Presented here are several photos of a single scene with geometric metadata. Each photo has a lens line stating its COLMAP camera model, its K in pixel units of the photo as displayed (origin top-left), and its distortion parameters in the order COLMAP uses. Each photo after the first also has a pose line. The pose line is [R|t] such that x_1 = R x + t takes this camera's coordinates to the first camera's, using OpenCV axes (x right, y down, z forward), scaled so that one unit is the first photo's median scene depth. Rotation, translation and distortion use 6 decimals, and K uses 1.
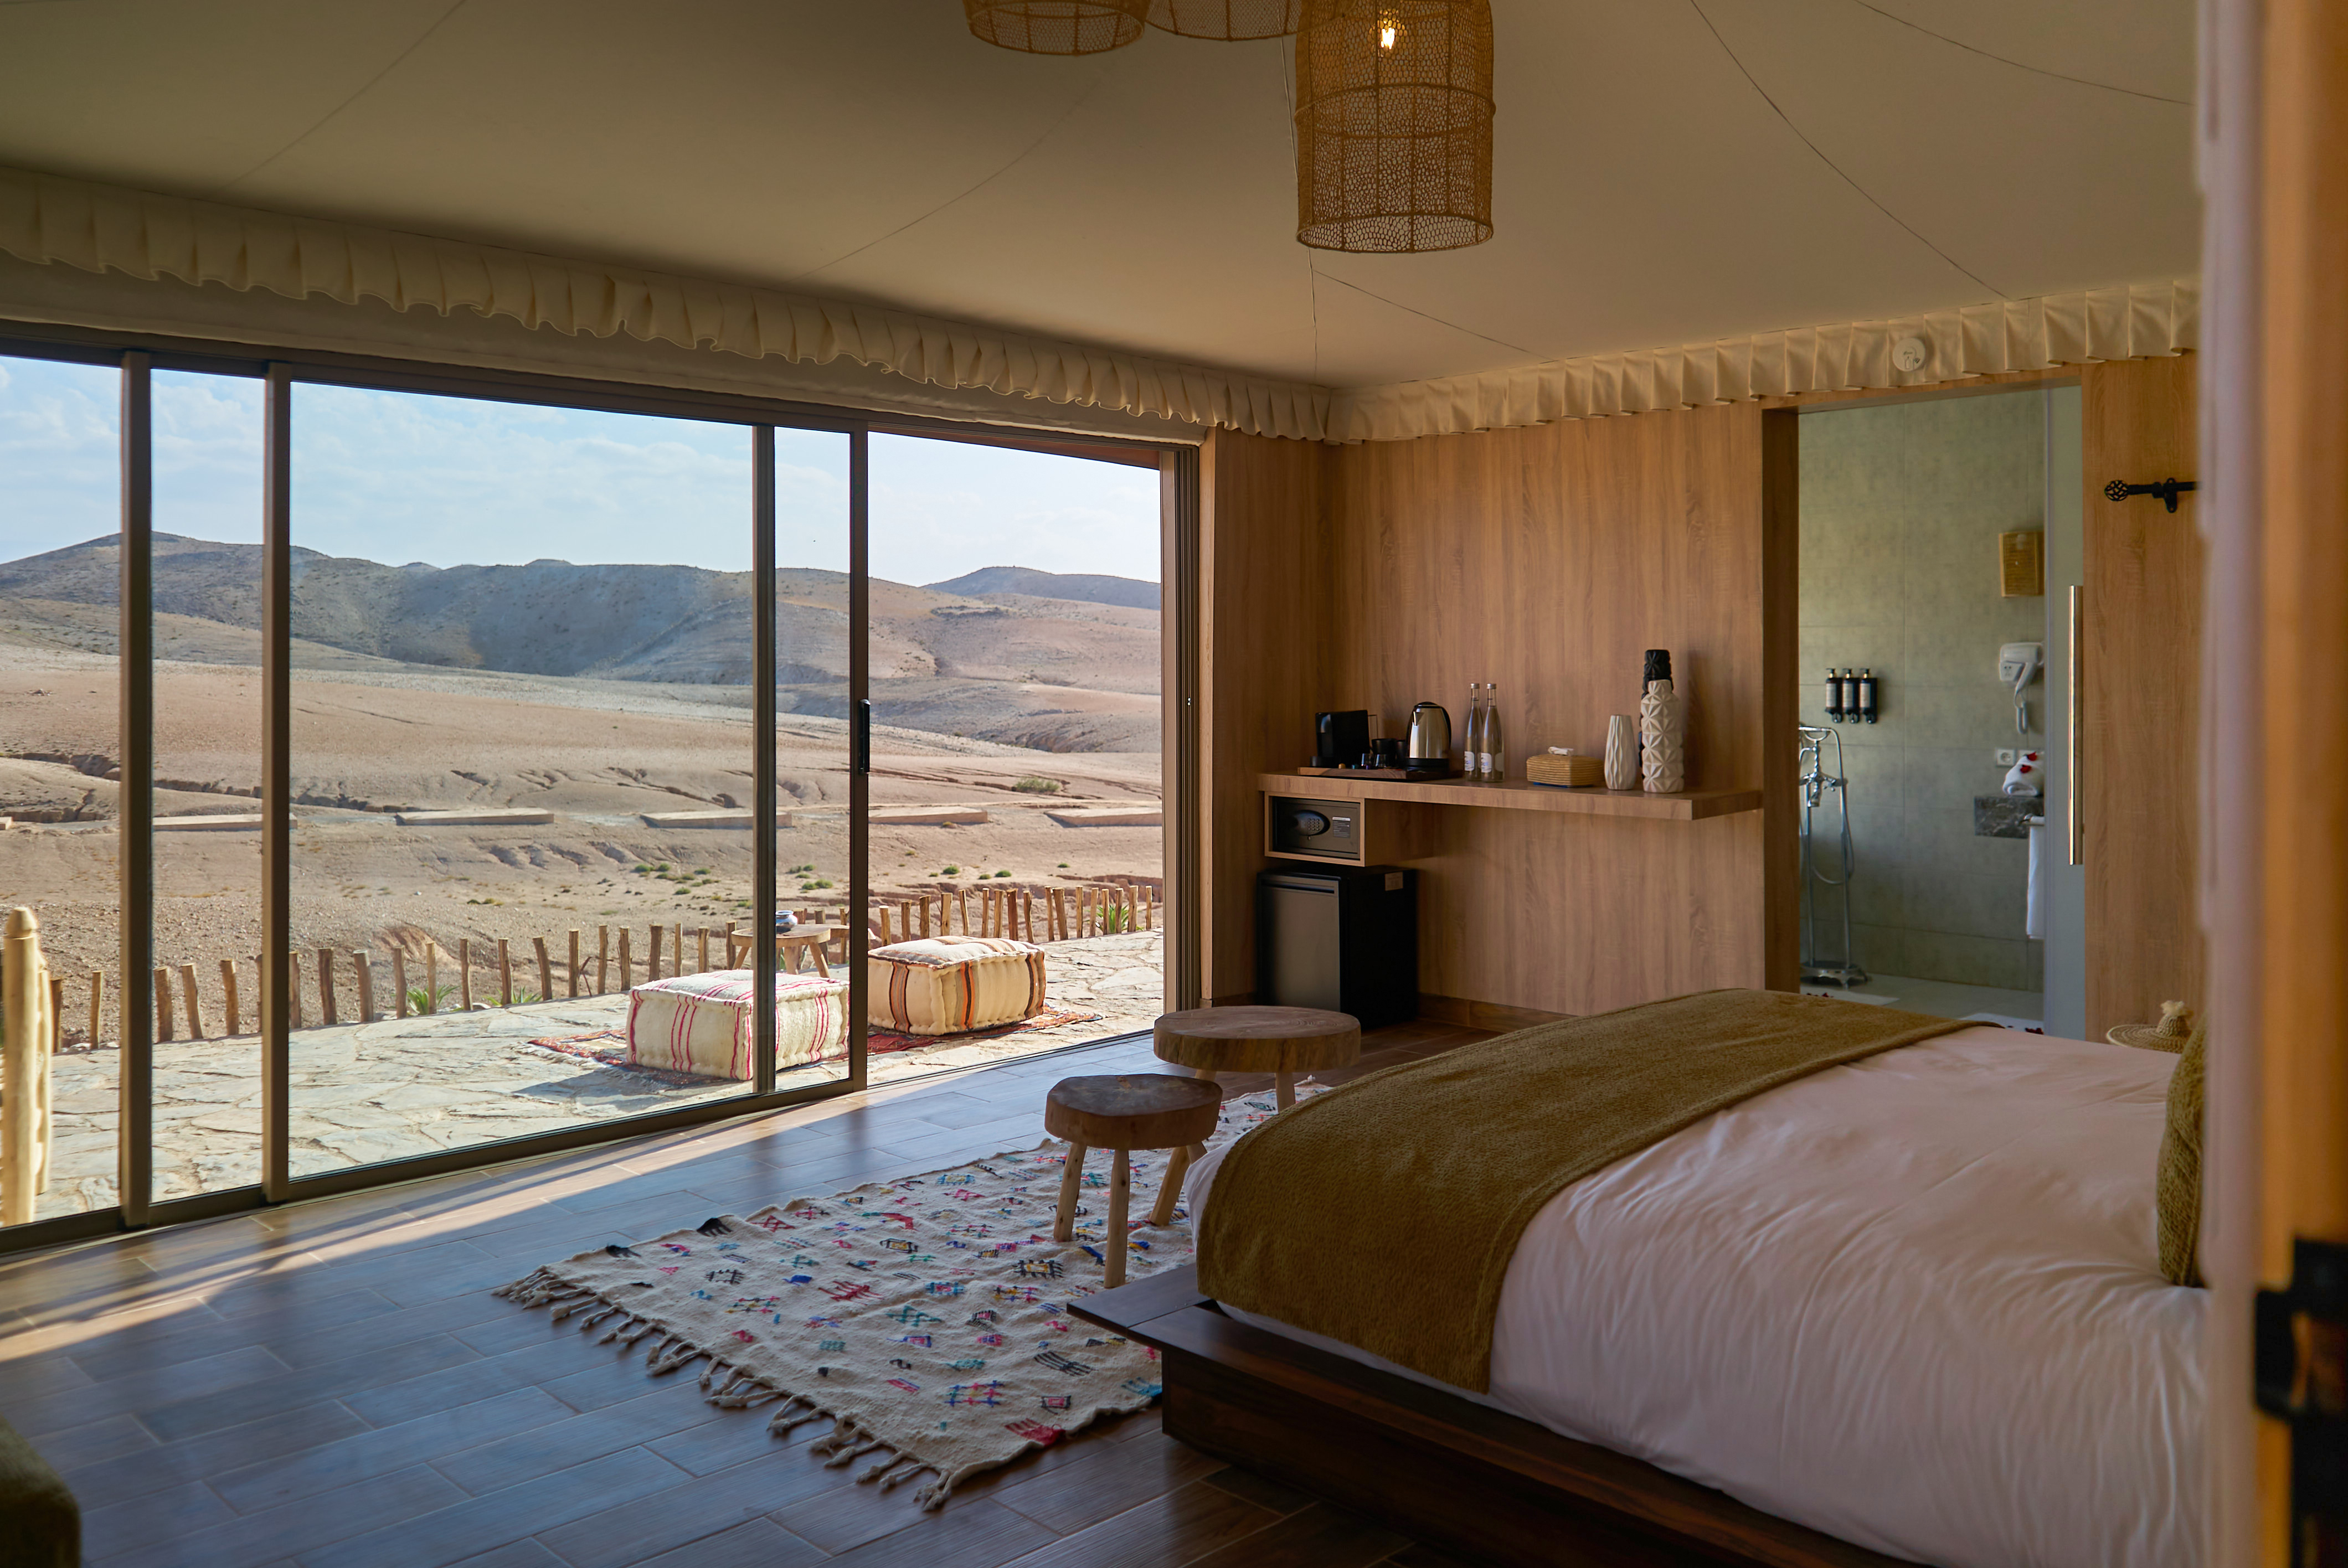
lens RADIAL K [[1836.5, 0, 1186.7], [0, 1836.5, 805.0], [0, 0, 1]] dist [-0.002287, 0.005151]
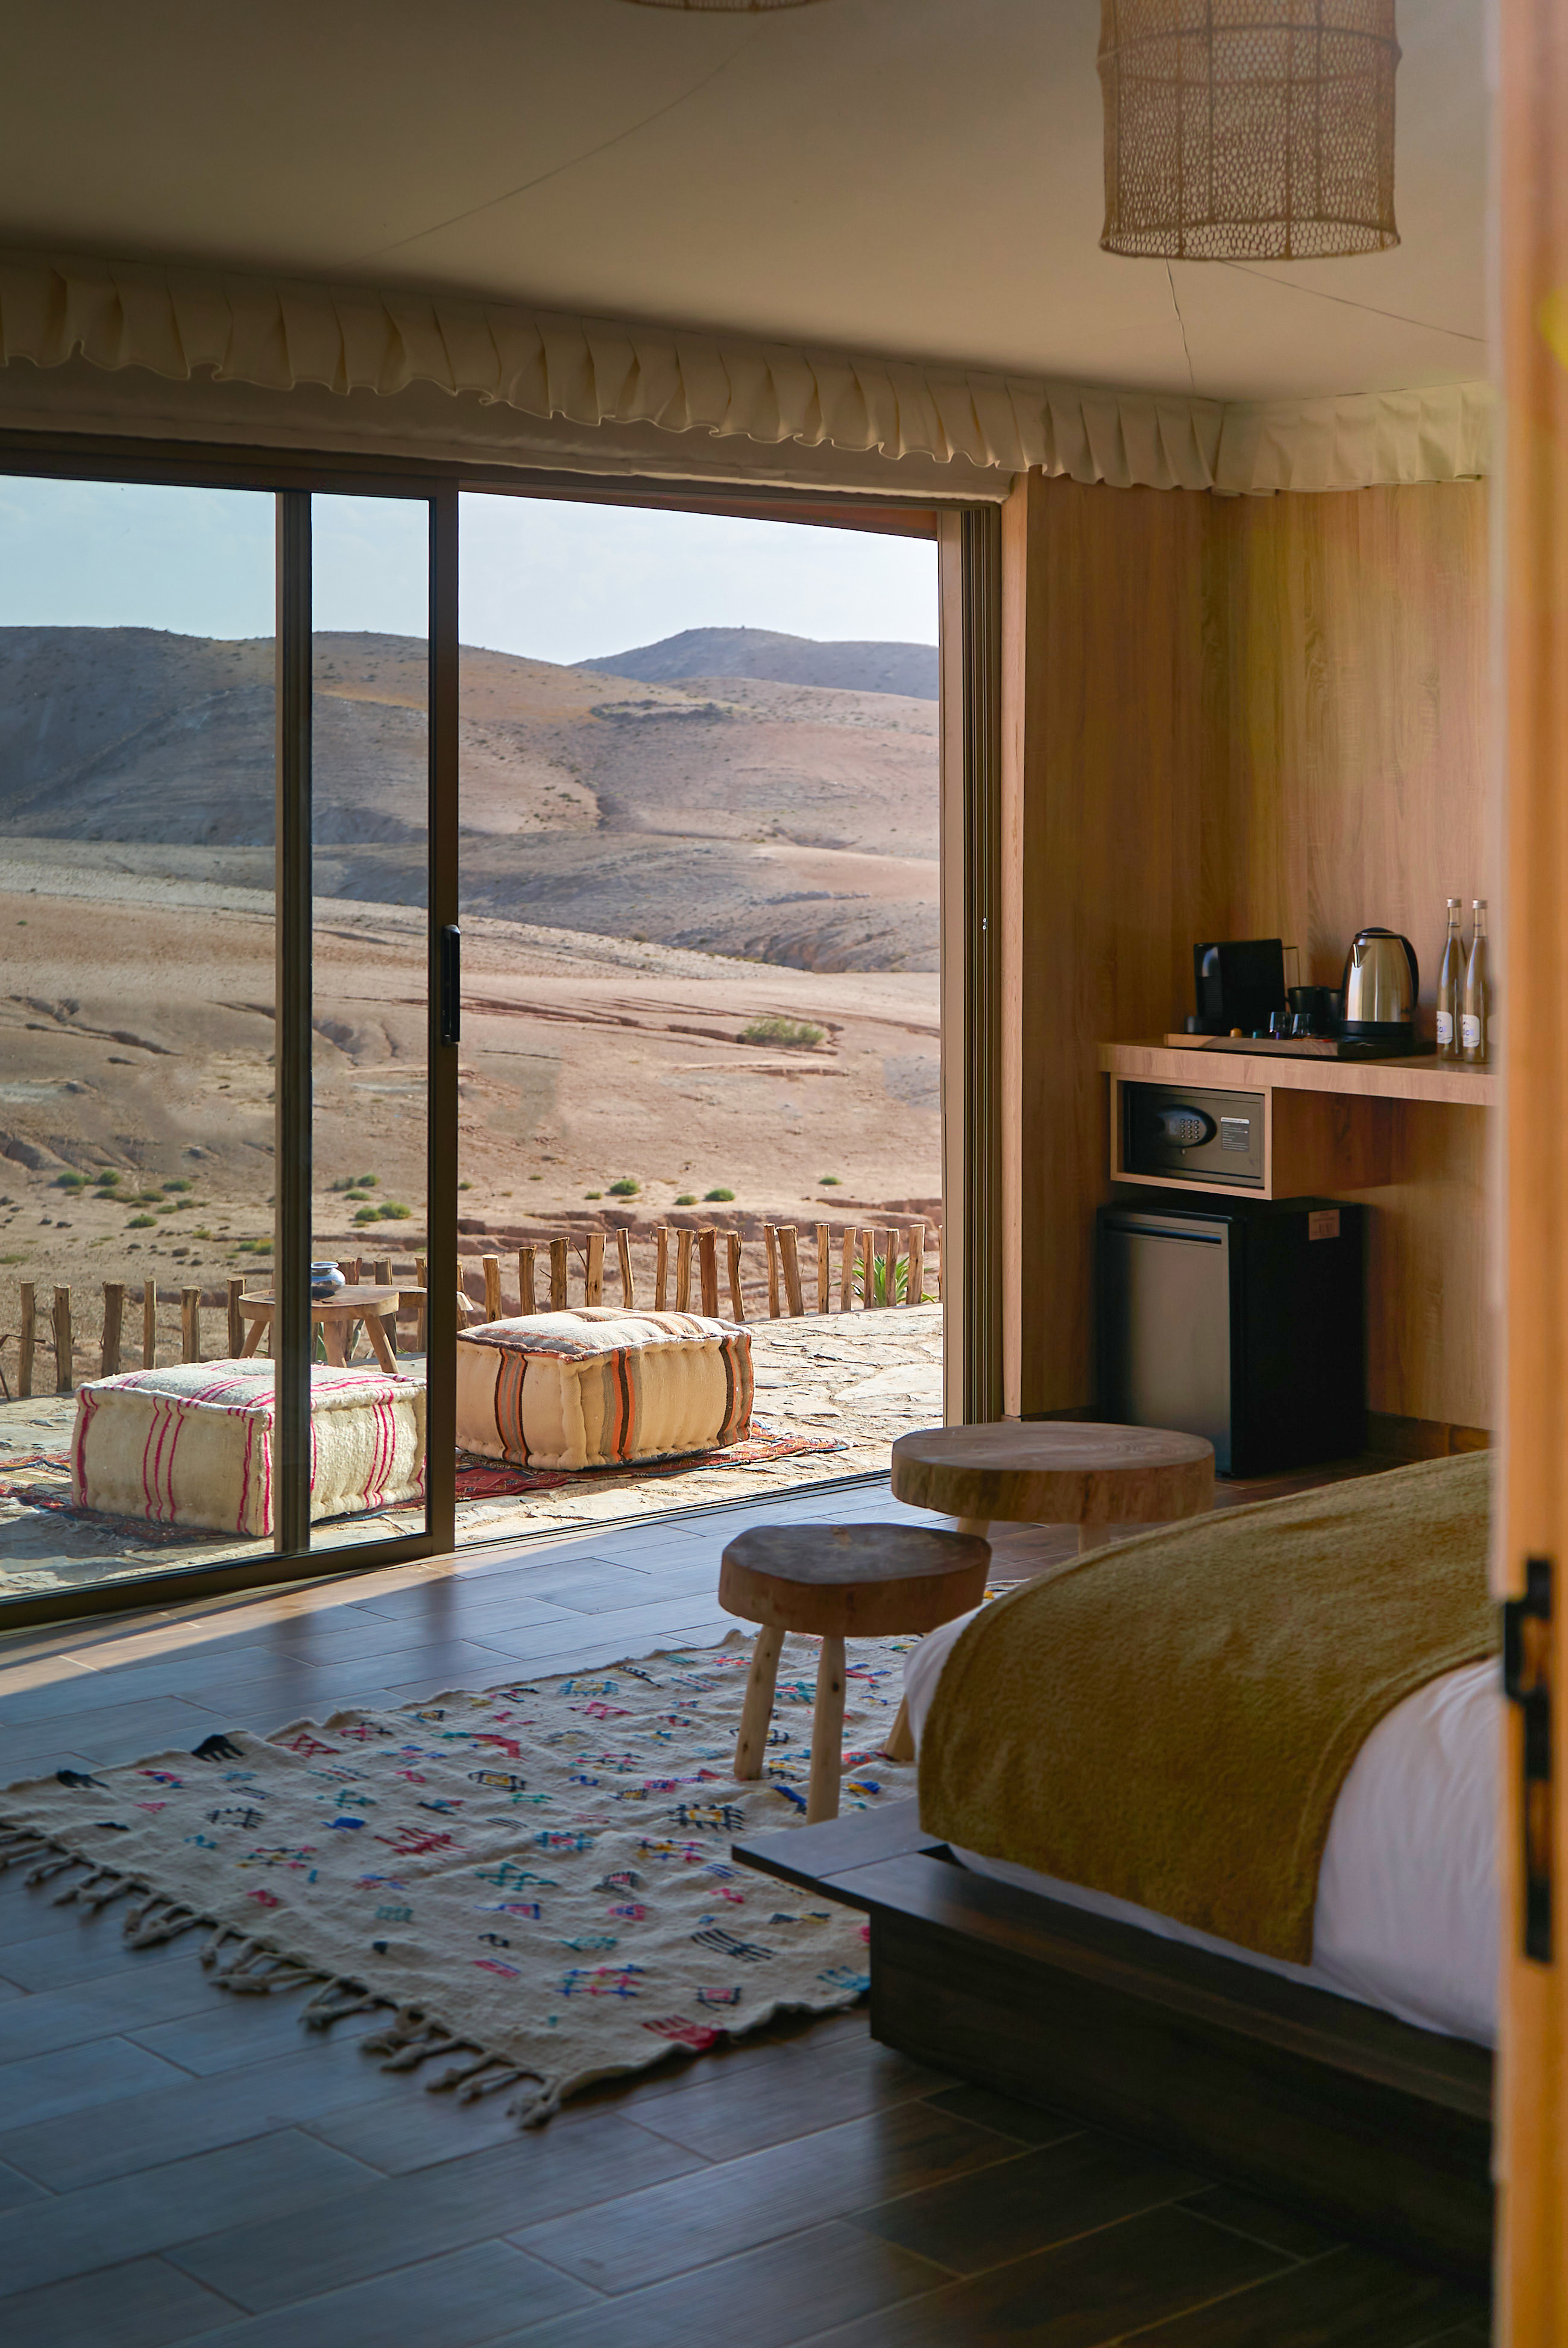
lens RADIAL K [[3400.2, 0, 783.6], [0, 3400.2, 1163.7], [0, 0, 1]] dist [-0.005454, 0.000000]
pose [[0.996681, 0.008123, -0.081005, 0.025992], [-0.005869, 0.999590, 0.028022, -0.008395], [0.081199, -0.027454, 0.996320, -0.119919]]
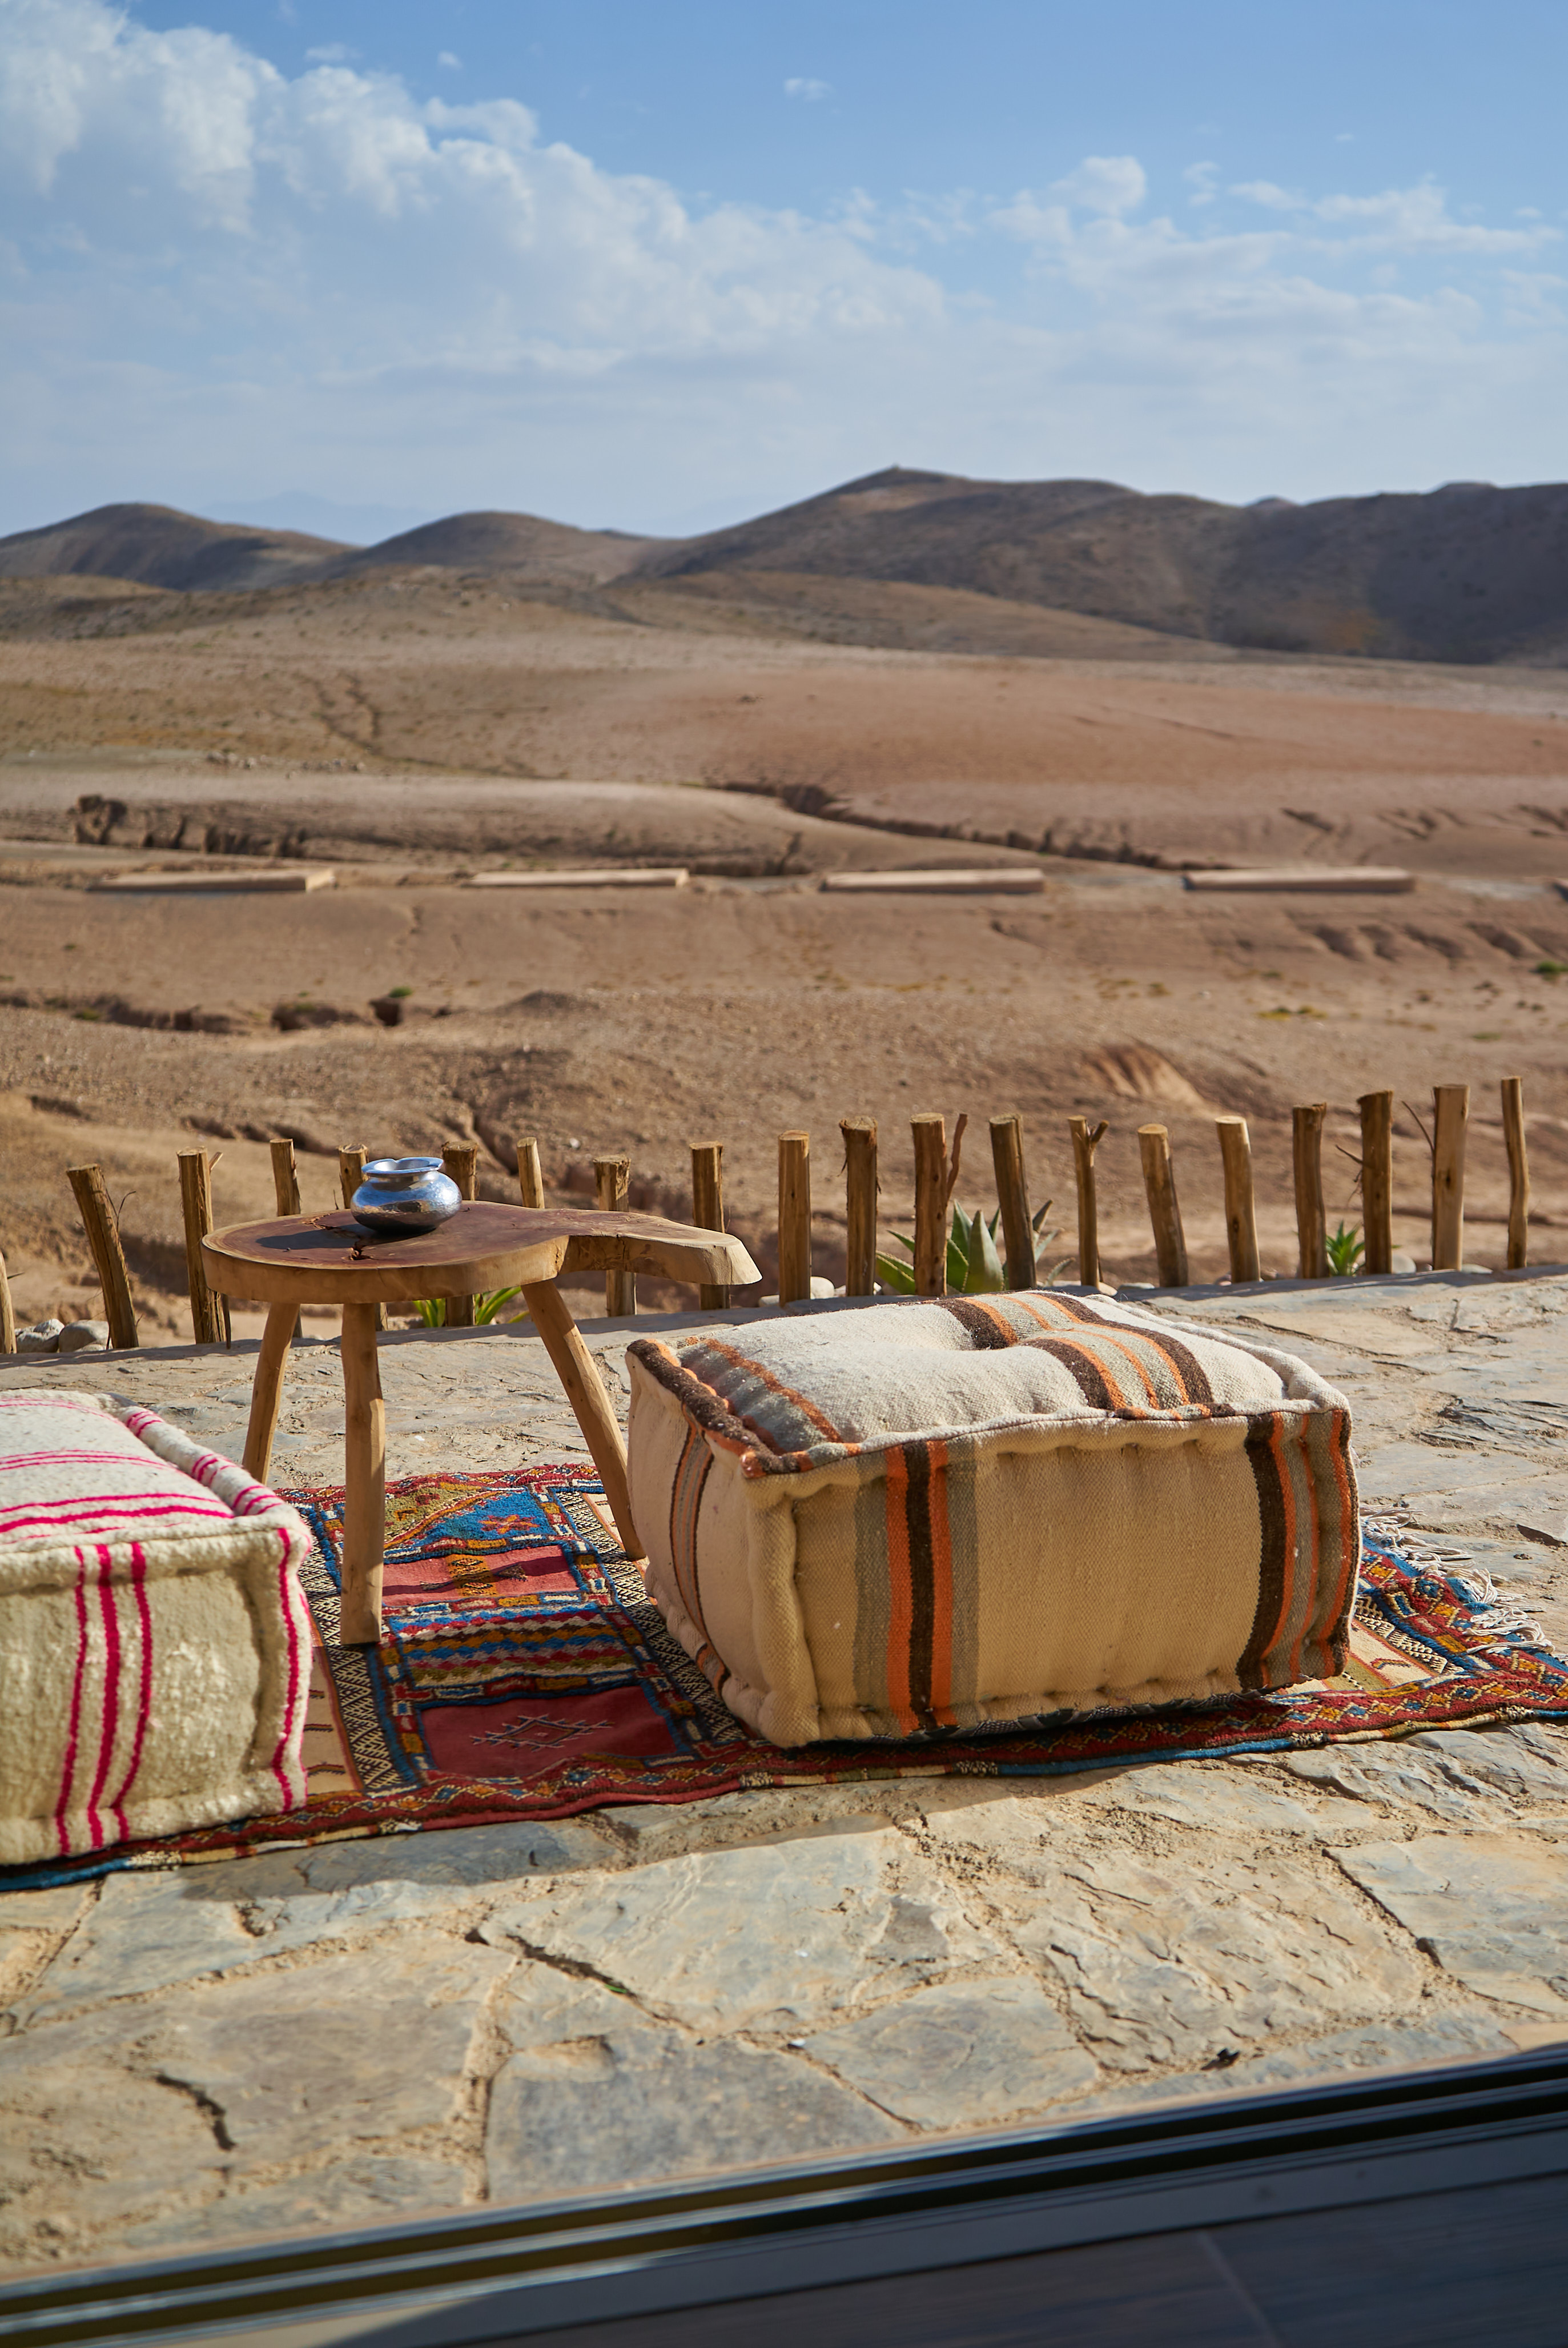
lens RADIAL K [[2849.3, 0, 764.9], [0, 2849.3, 1281.6], [0, 0, 1]] dist [-0.015168, 0.000000]
pose [[0.843665, 0.090421, -0.529200, 0.053758], [-0.013428, 0.988961, 0.147569, 0.014681], [0.536701, -0.117393, 0.835566, 0.771156]]
